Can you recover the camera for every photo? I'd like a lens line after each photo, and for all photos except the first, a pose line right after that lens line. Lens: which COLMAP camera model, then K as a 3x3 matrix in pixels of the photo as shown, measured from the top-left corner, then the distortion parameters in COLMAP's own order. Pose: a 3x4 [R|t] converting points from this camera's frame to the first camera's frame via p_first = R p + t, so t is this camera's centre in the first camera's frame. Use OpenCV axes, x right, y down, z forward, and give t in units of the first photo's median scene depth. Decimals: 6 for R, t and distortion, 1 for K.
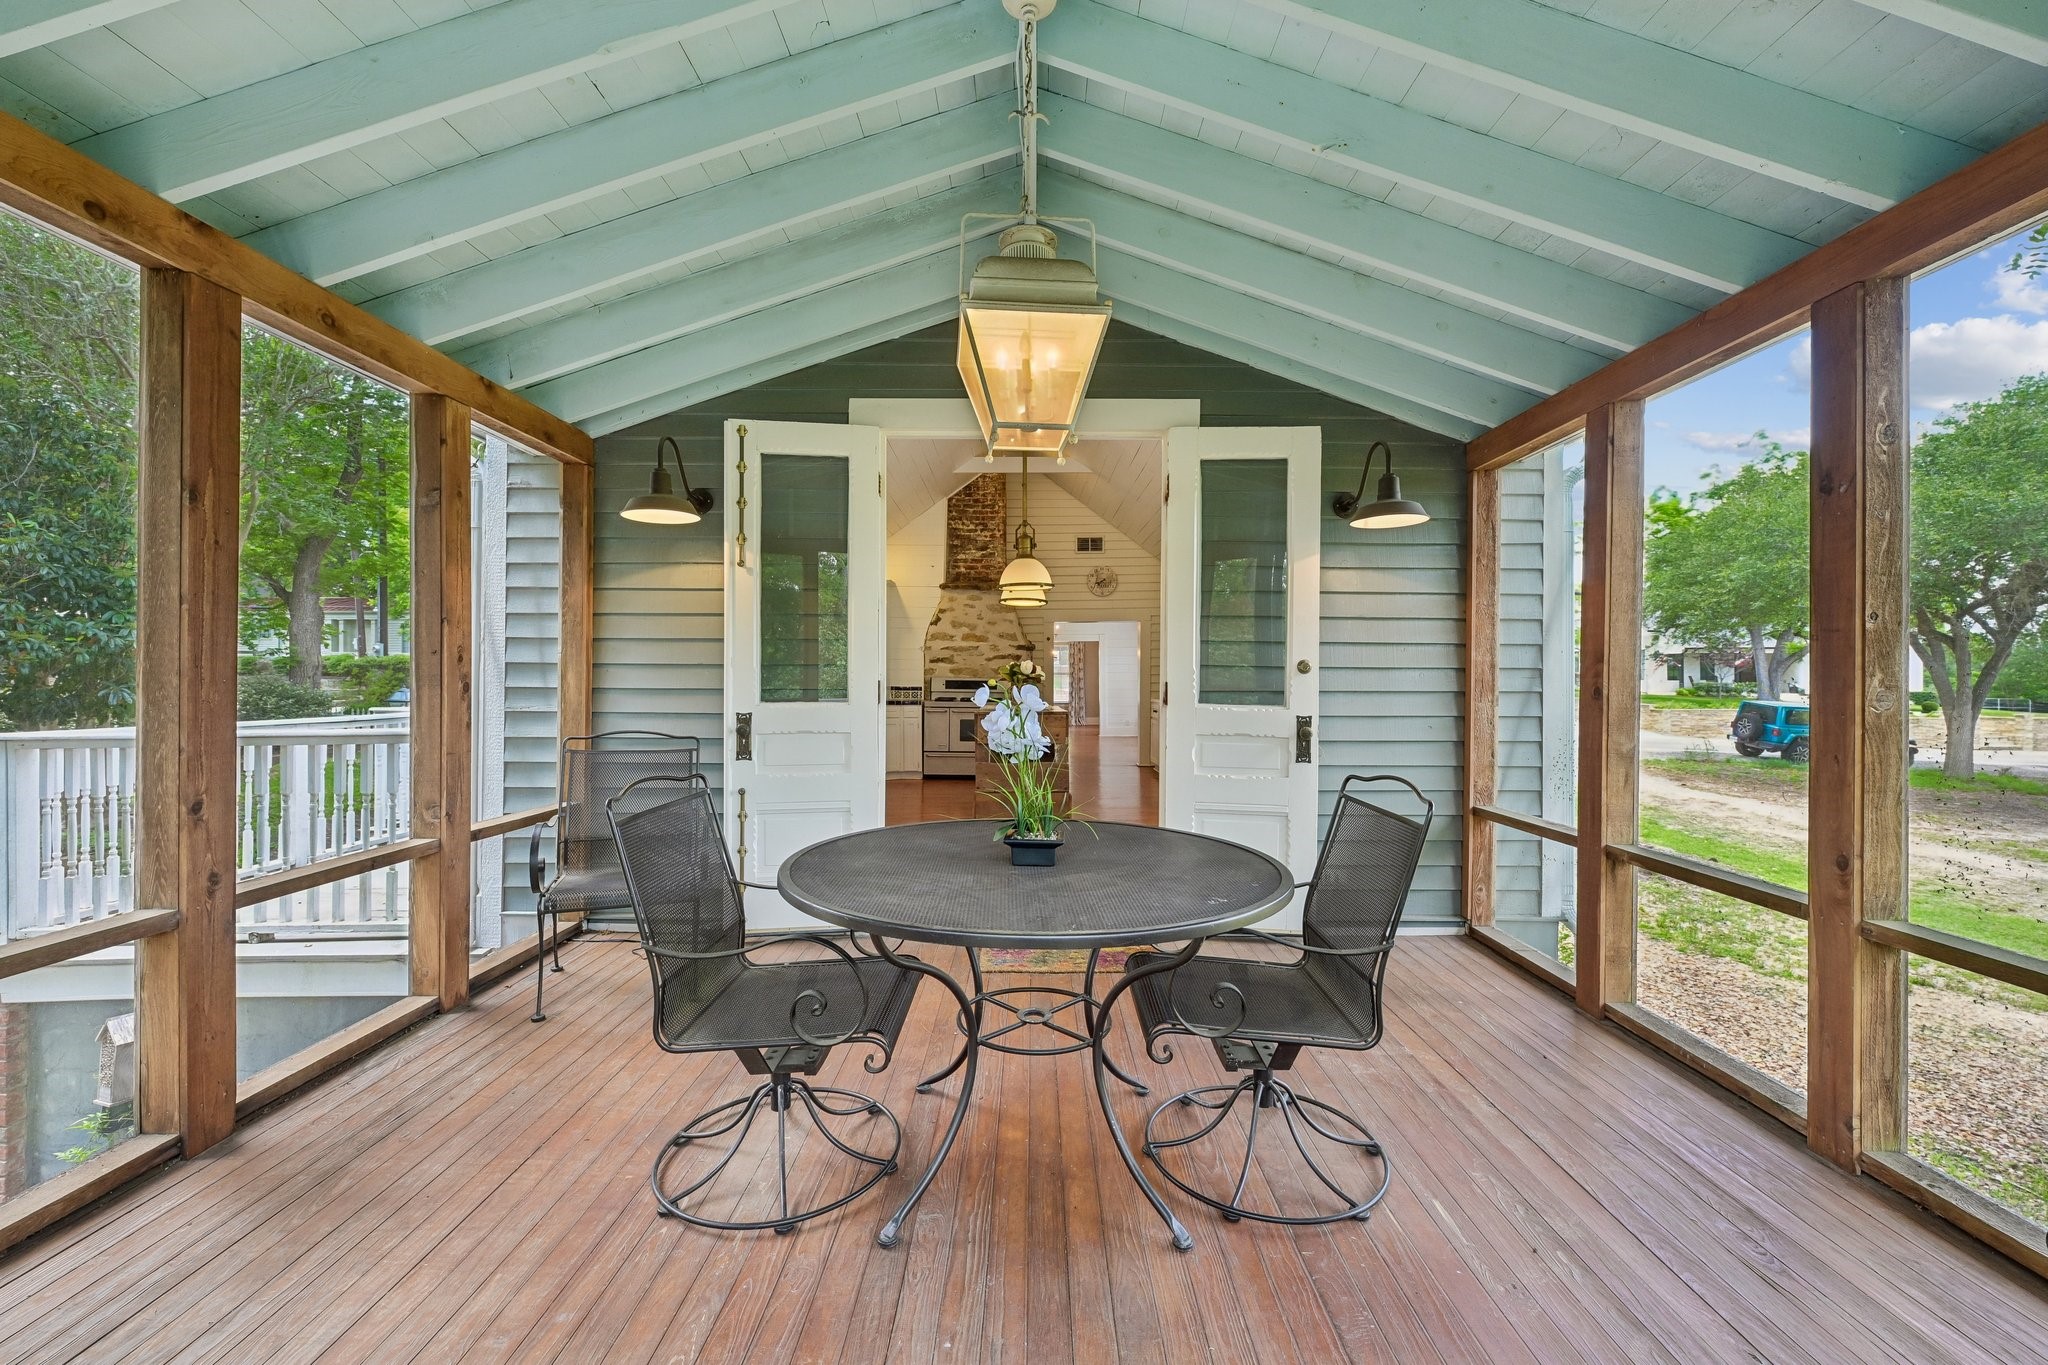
lens RADIAL K [[821.3, 0, 1041.4], [0, 821.3, 684.0], [0, 0, 1]] dist [-0.000481, -0.000206]
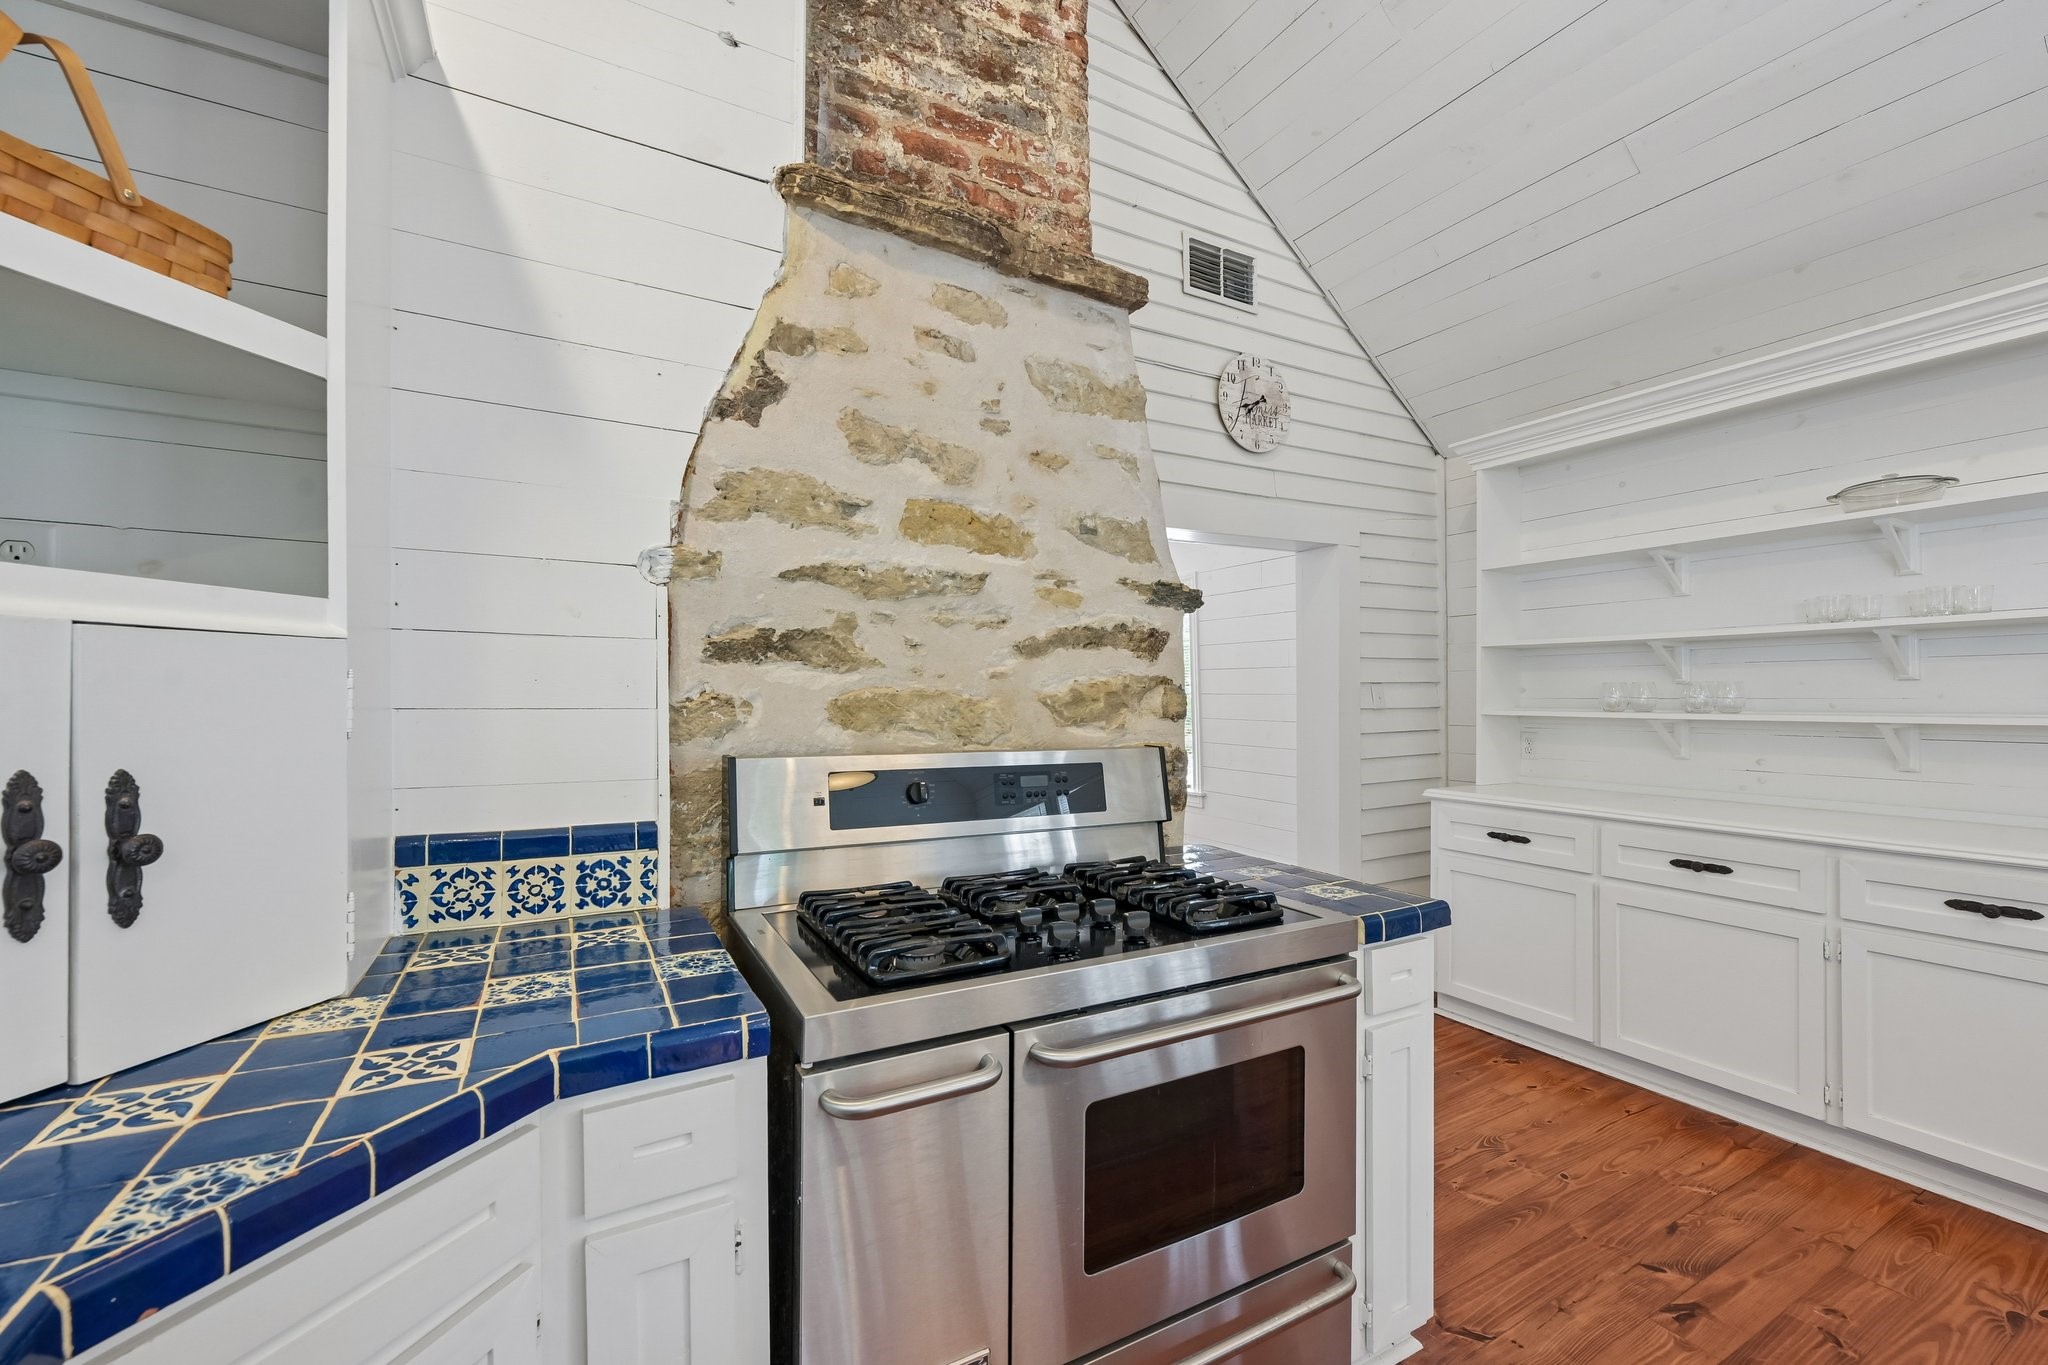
lens RADIAL K [[821.3, 0, 1012.8], [0, 821.3, 689.7], [0, 0, 1]] dist [-0.000481, -0.000206]
pose [[0.884736, -0.001720, 0.466089, -0.159938], [0.007694, 0.999911, -0.010914, -0.018726], [-0.466029, 0.013242, 0.884670, 0.852117]]
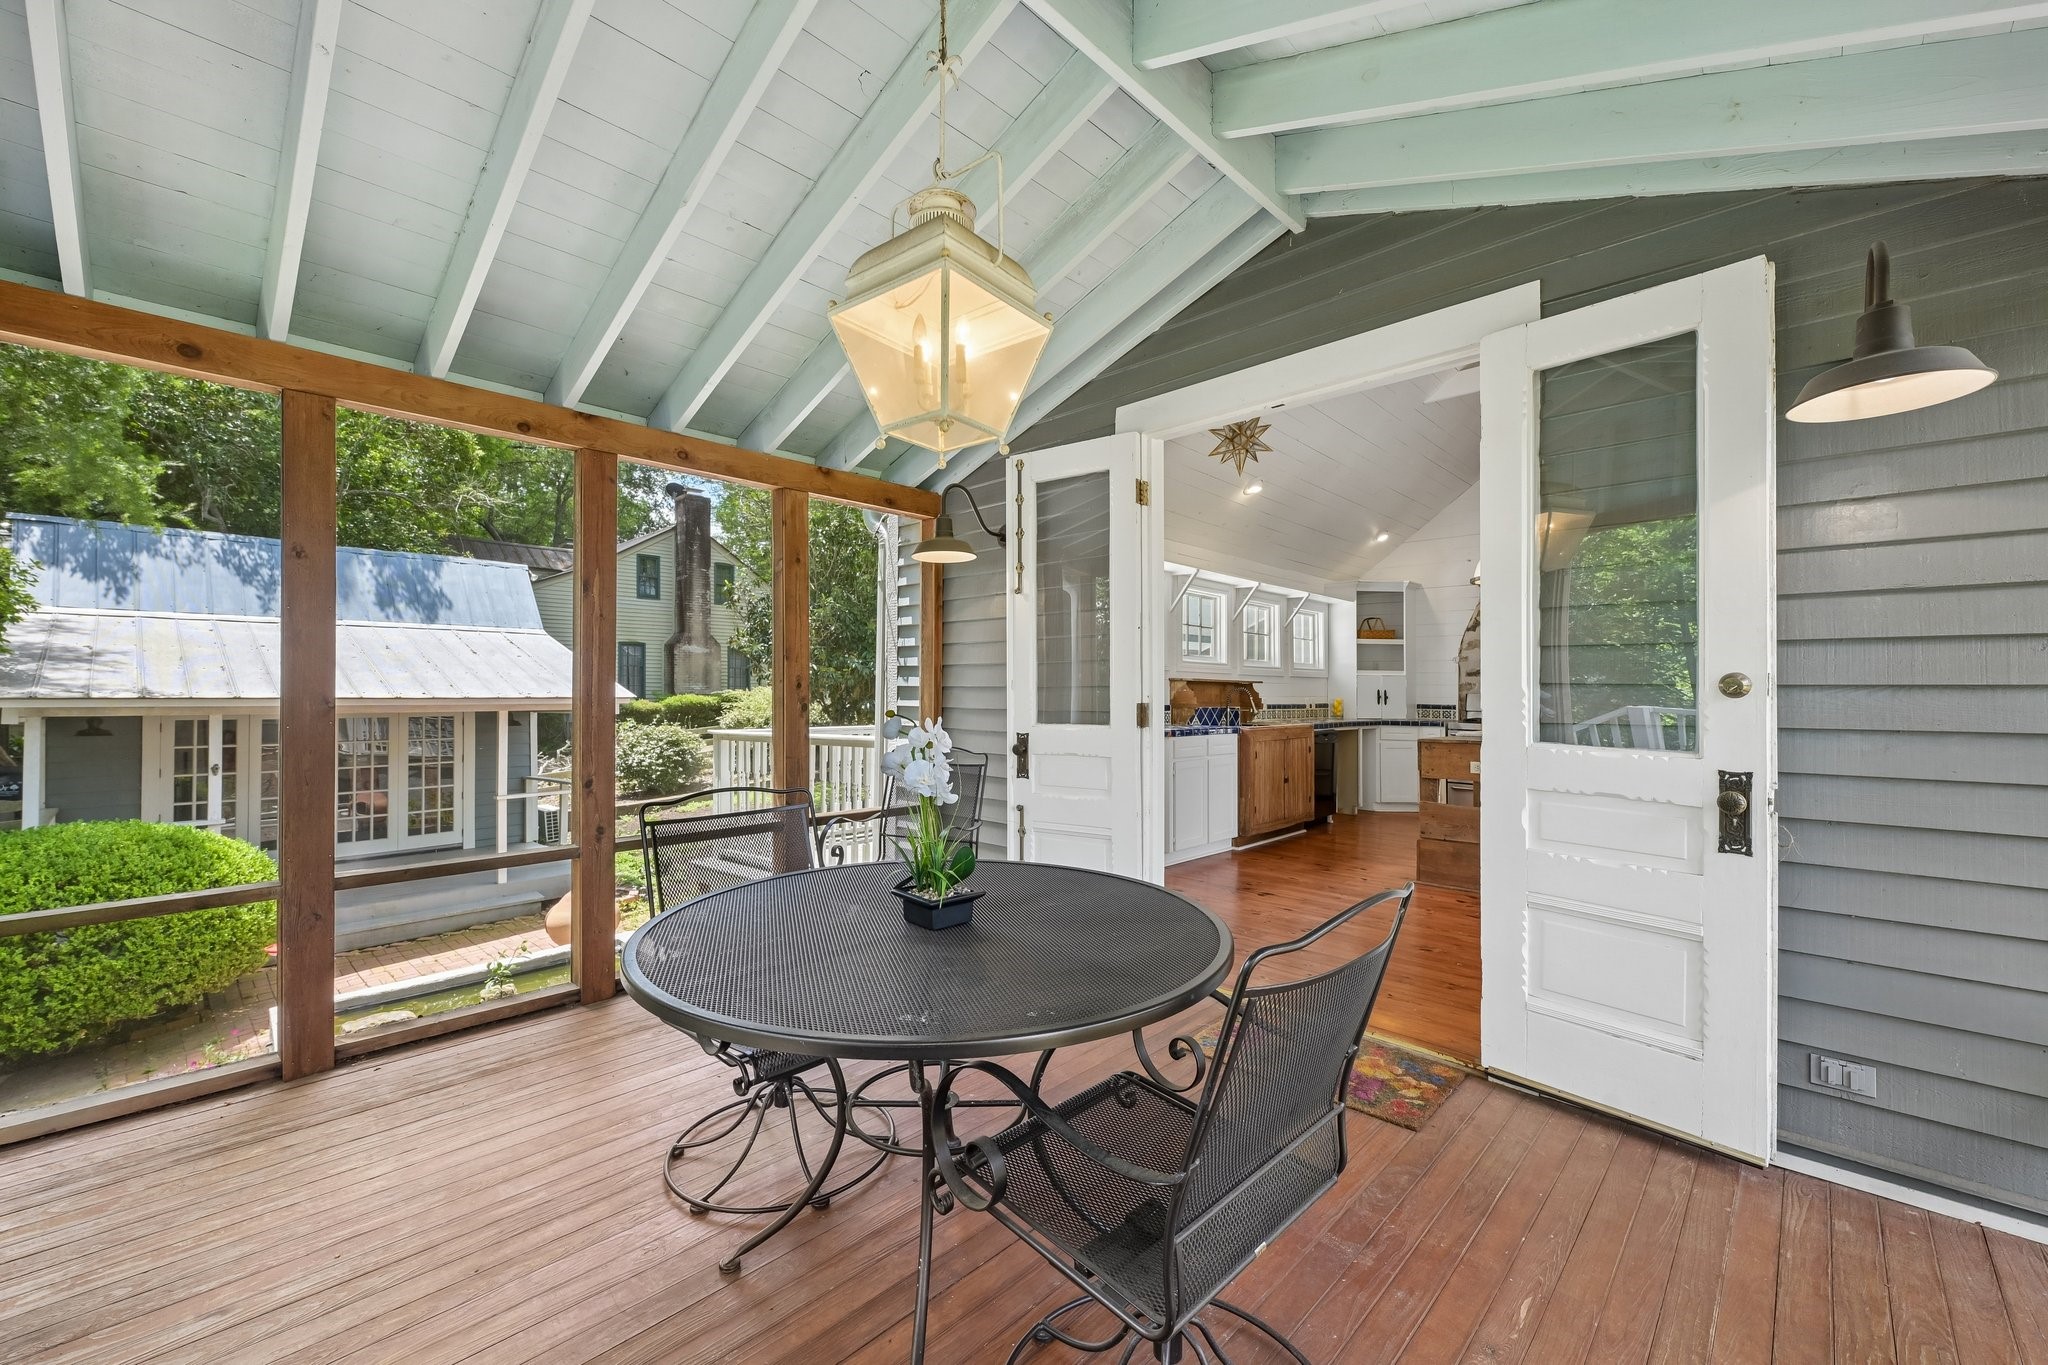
lens RADIAL K [[821.3, 0, 1026.3], [0, 821.3, 689.2], [0, 0, 1]] dist [-0.000481, -0.000206]
pose [[0.712327, -0.003359, -0.701840, 0.134953], [-0.003396, 0.999960, -0.008233, -0.004338], [0.701840, 0.008248, 0.712287, 0.091269]]
